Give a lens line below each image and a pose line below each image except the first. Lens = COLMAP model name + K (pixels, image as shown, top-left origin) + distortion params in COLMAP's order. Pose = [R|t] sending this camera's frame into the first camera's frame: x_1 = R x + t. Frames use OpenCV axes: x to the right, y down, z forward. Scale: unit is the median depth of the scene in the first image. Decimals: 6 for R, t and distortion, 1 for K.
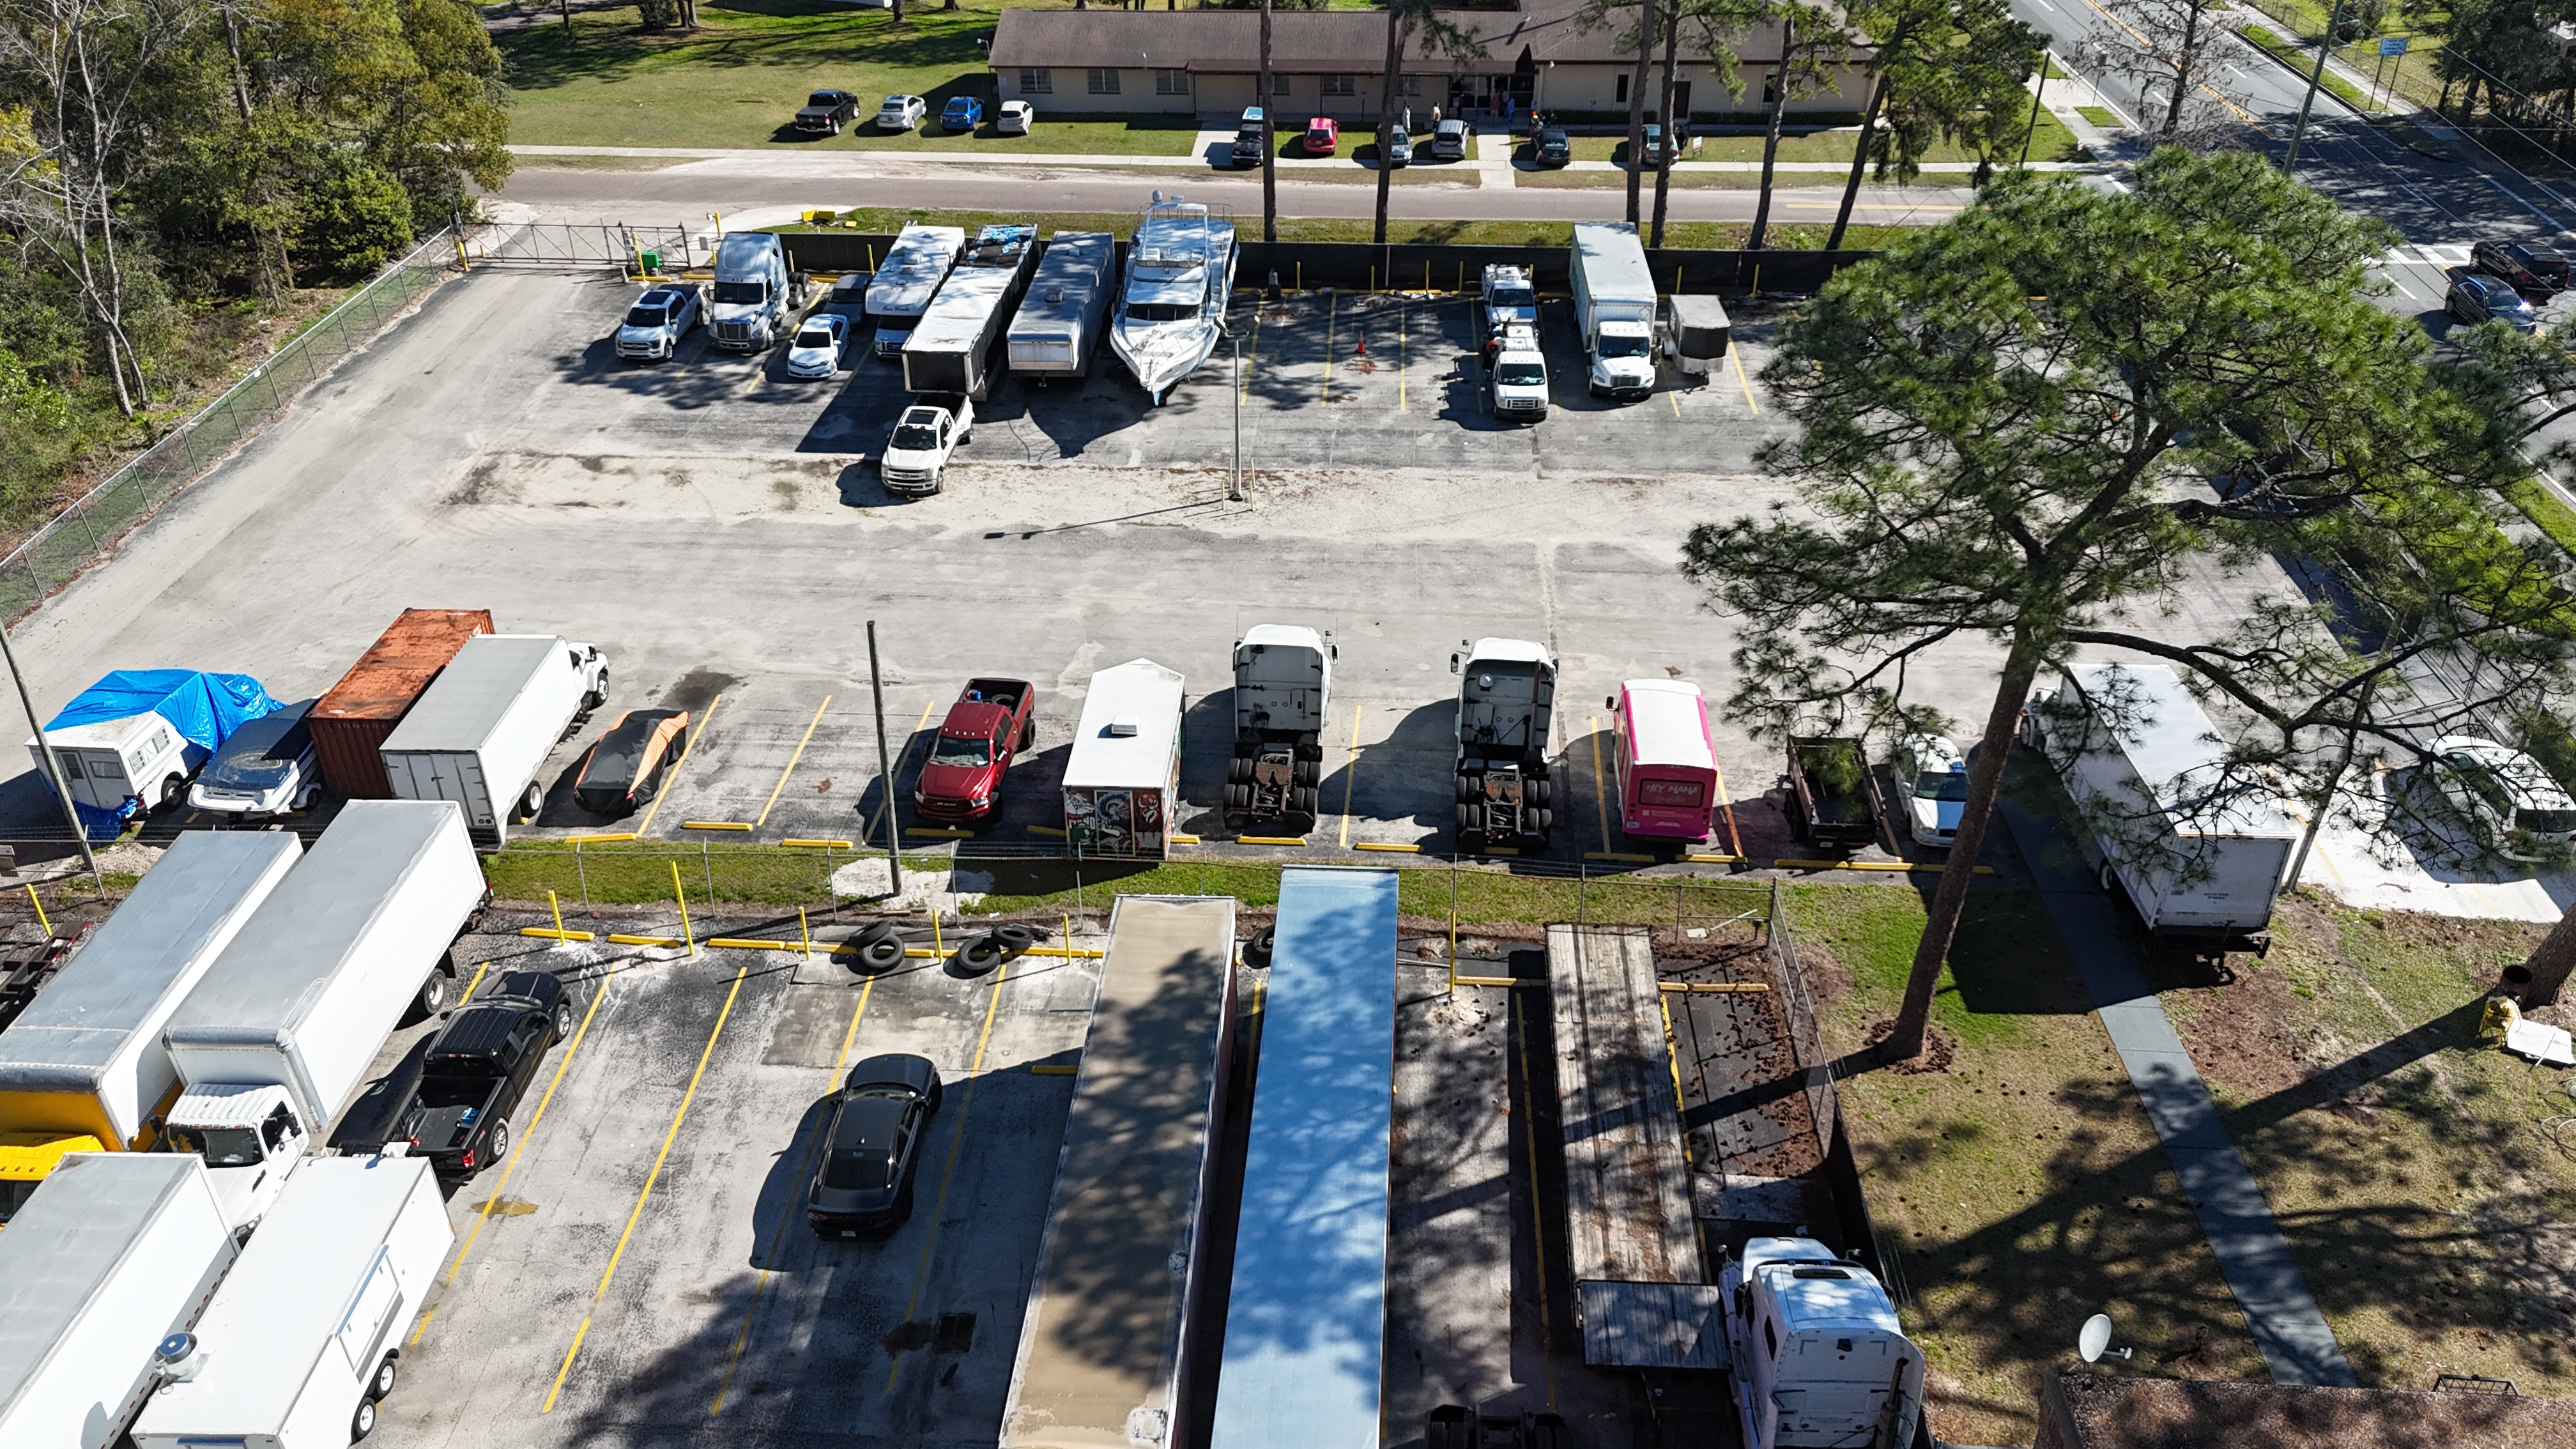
lens RADIAL K [[1941.0, 0, 1309.9], [0, 1941.0, 723.8], [0, 0, 1]] dist [0.081230, -0.076331]
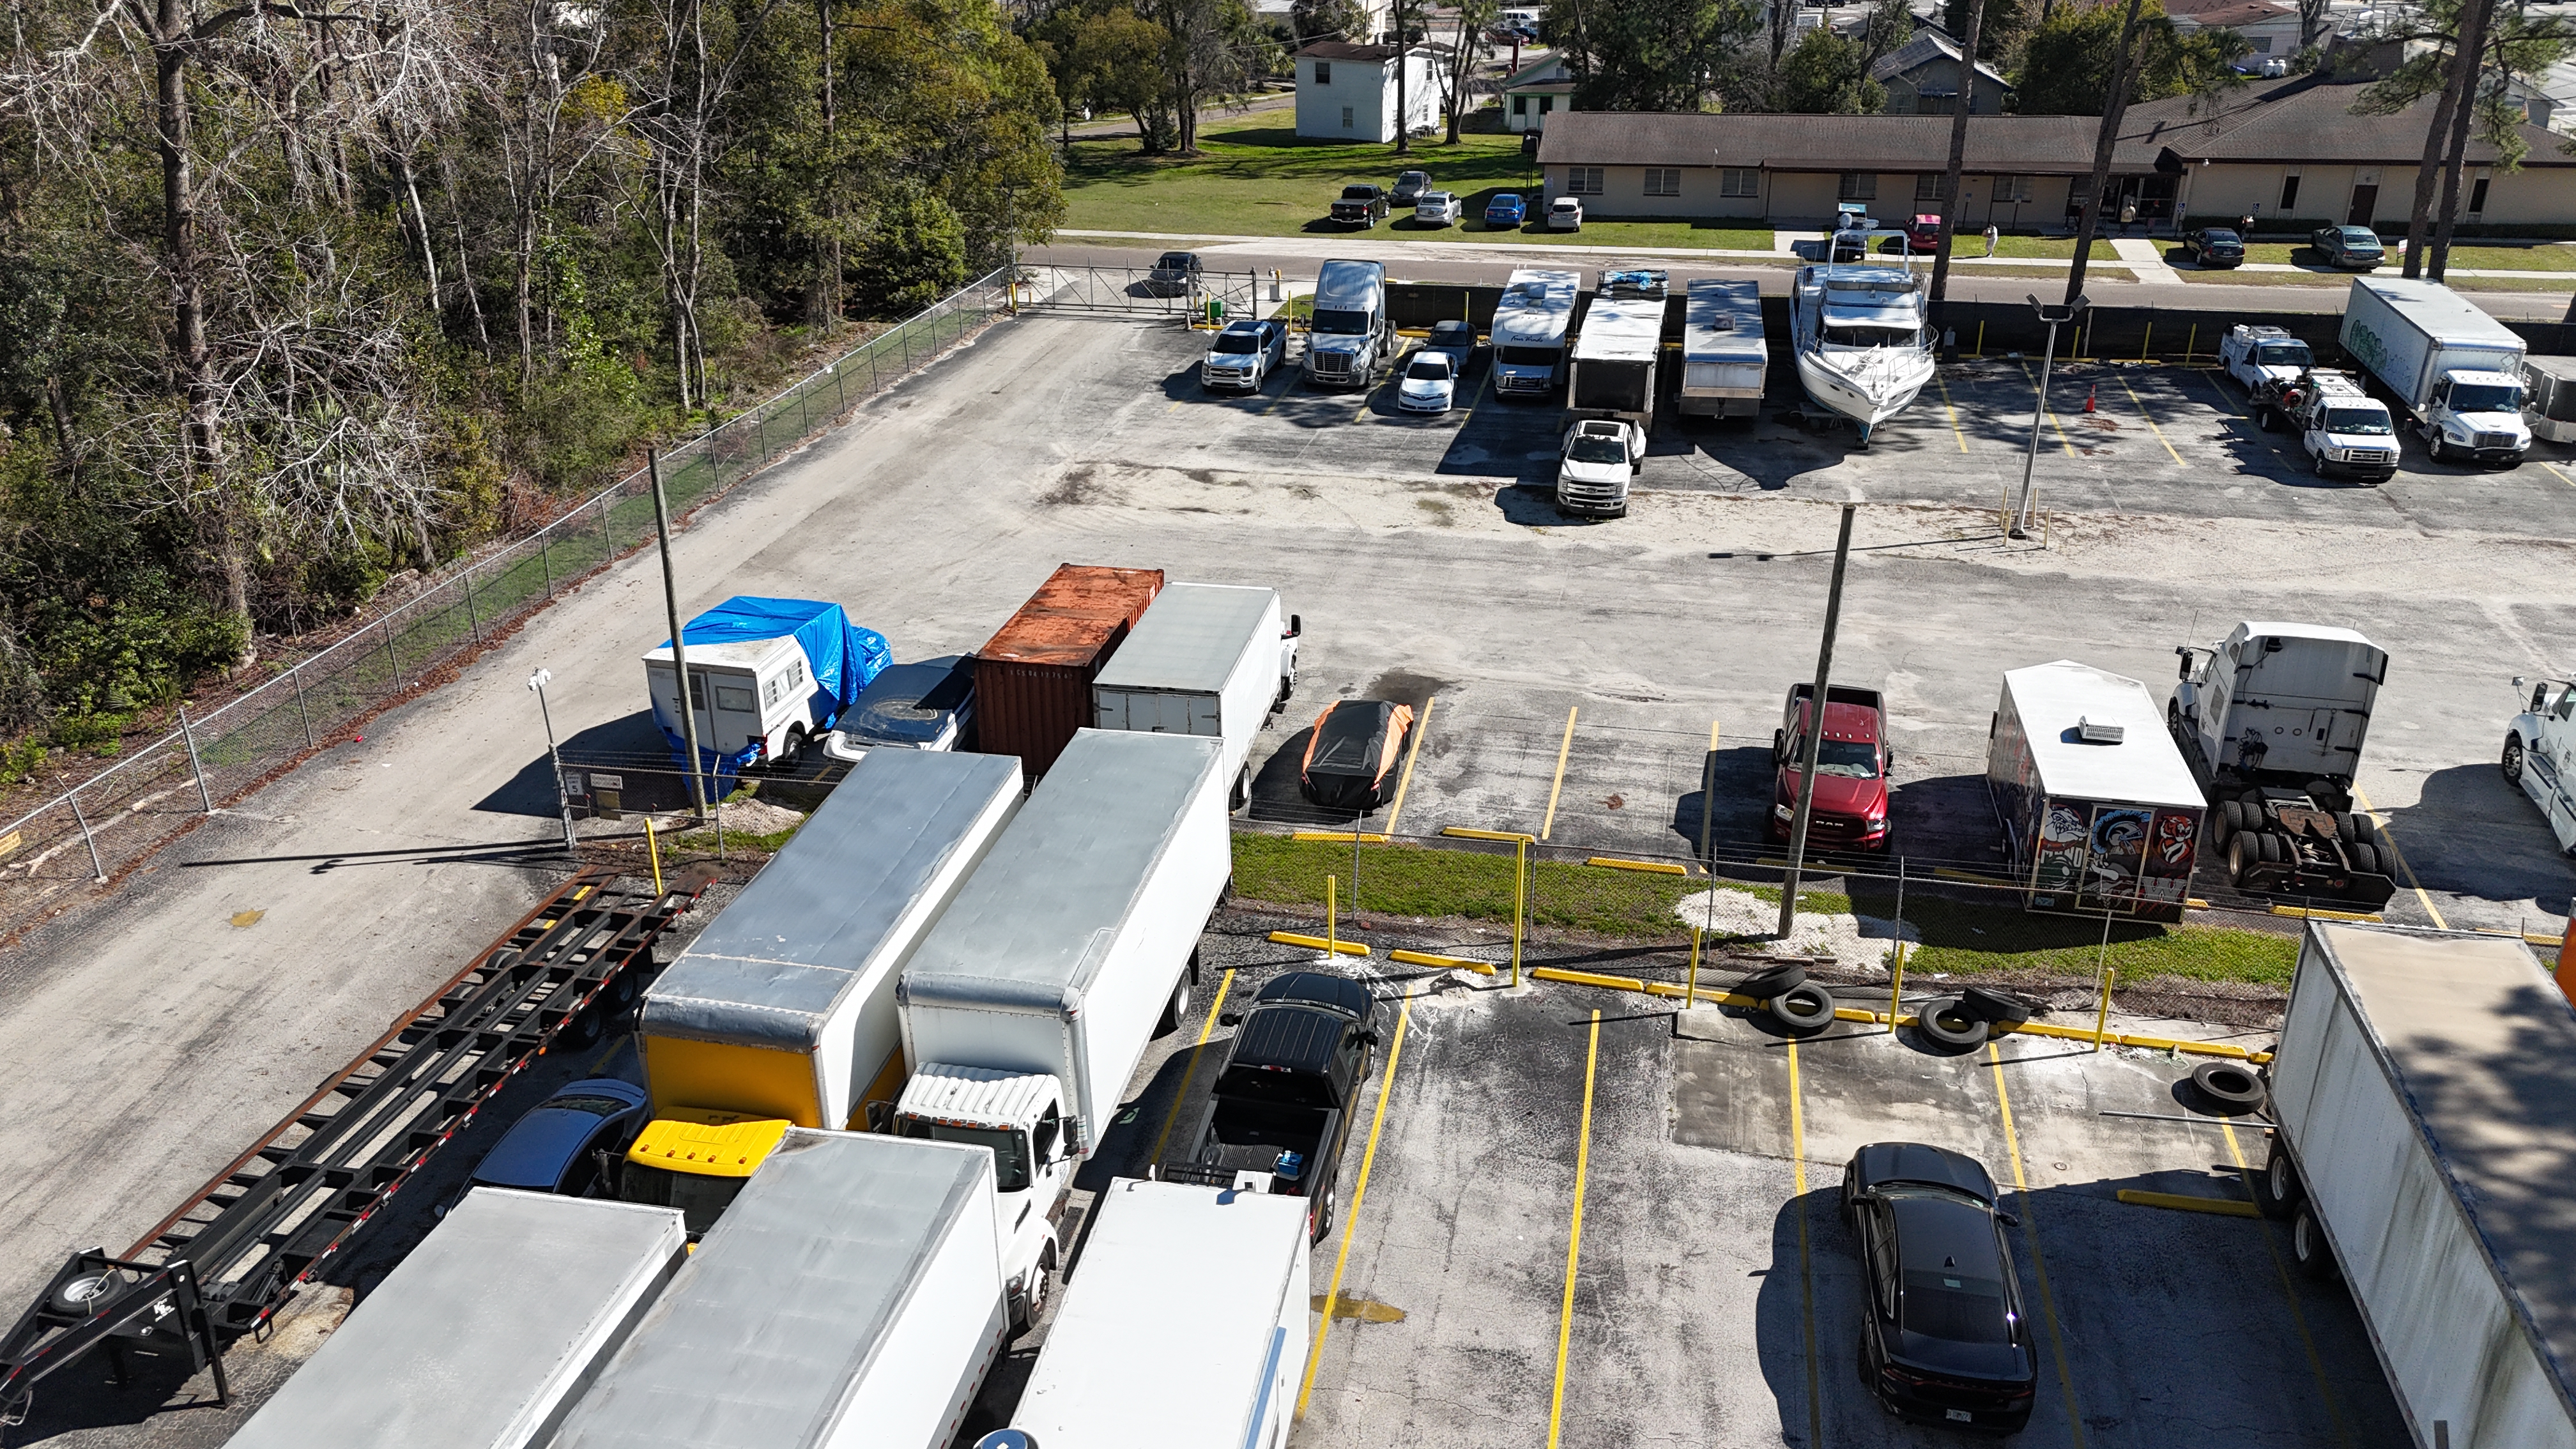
lens RADIAL K [[1941.0, 0, 1297.1], [0, 1941.0, 717.8], [0, 0, 1]] dist [0.081230, -0.076331]
pose [[0.988001, 0.061415, -0.141710, -0.234772], [-0.080985, 0.987290, -0.136746, 0.097337], [0.131511, 0.146582, 0.980418, 0.233933]]
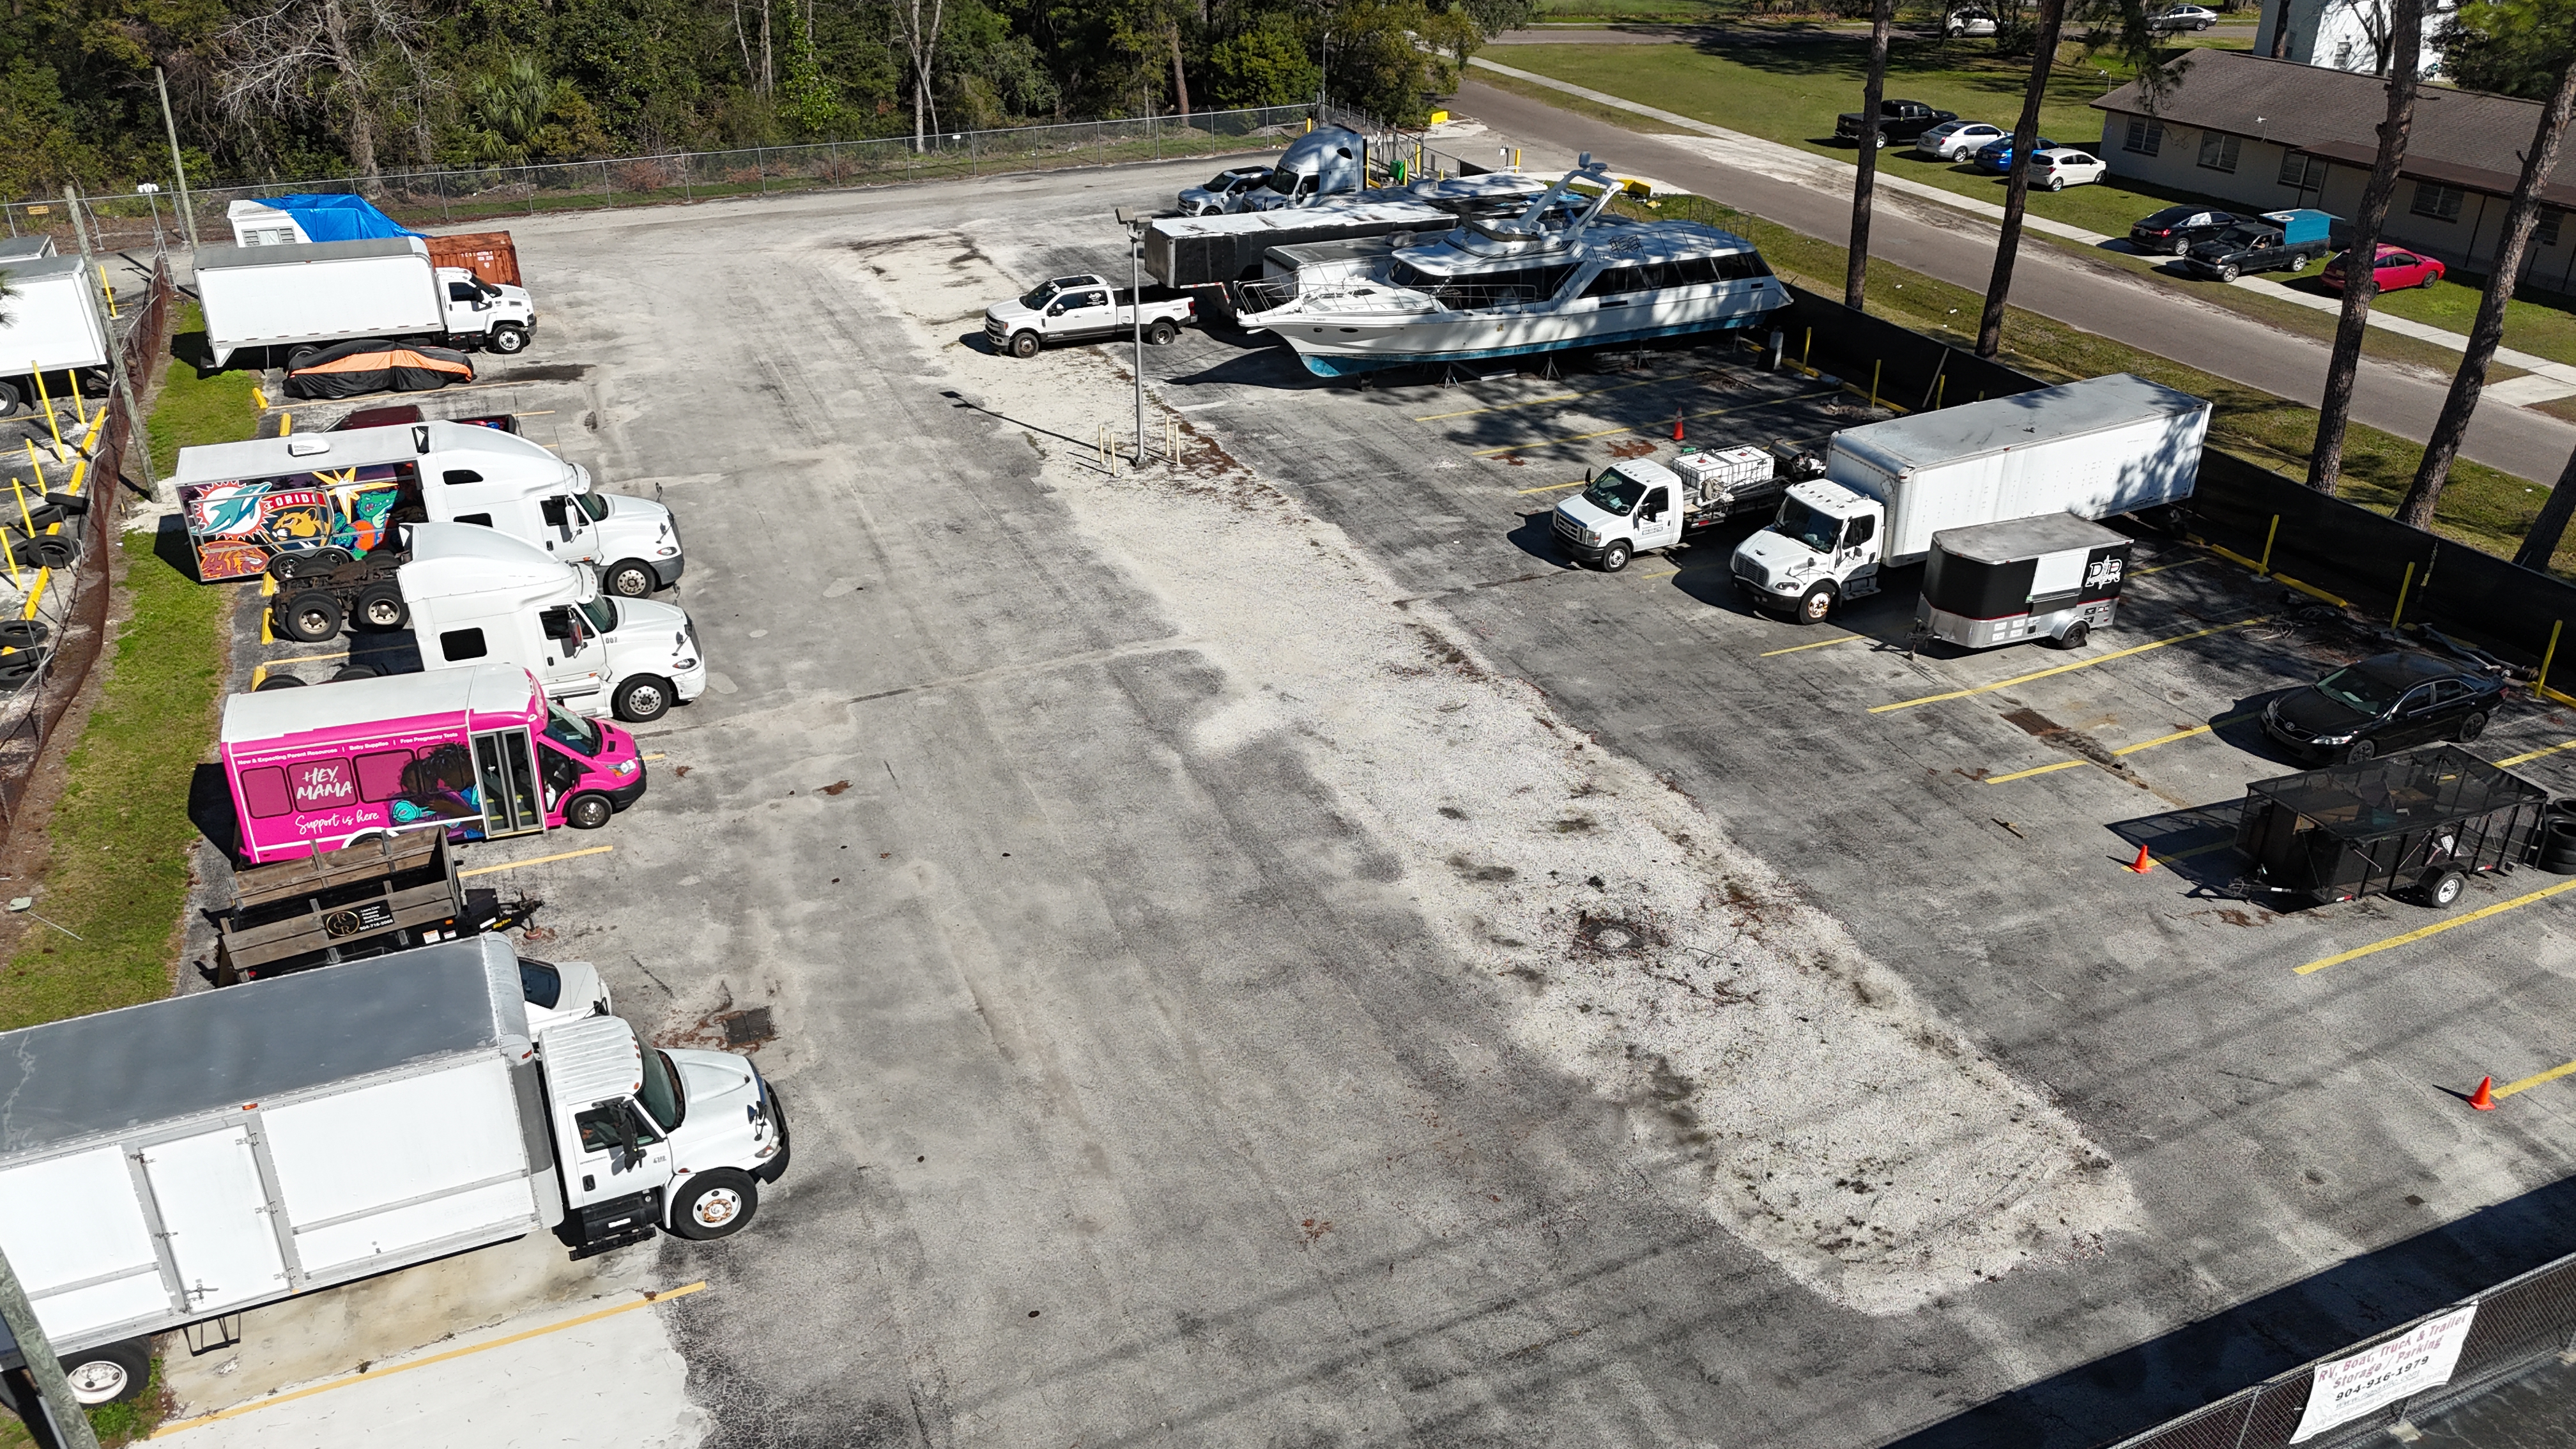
lens RADIAL K [[1941.0, 0, 1286.5], [0, 1941.0, 725.0], [0, 0, 1]] dist [0.081230, -0.076331]
pose [[0.441590, 0.406554, -0.799820, 0.696009], [-0.484030, 0.858544, 0.169165, -0.206800], [0.755456, 0.312435, 0.575909, 0.739075]]
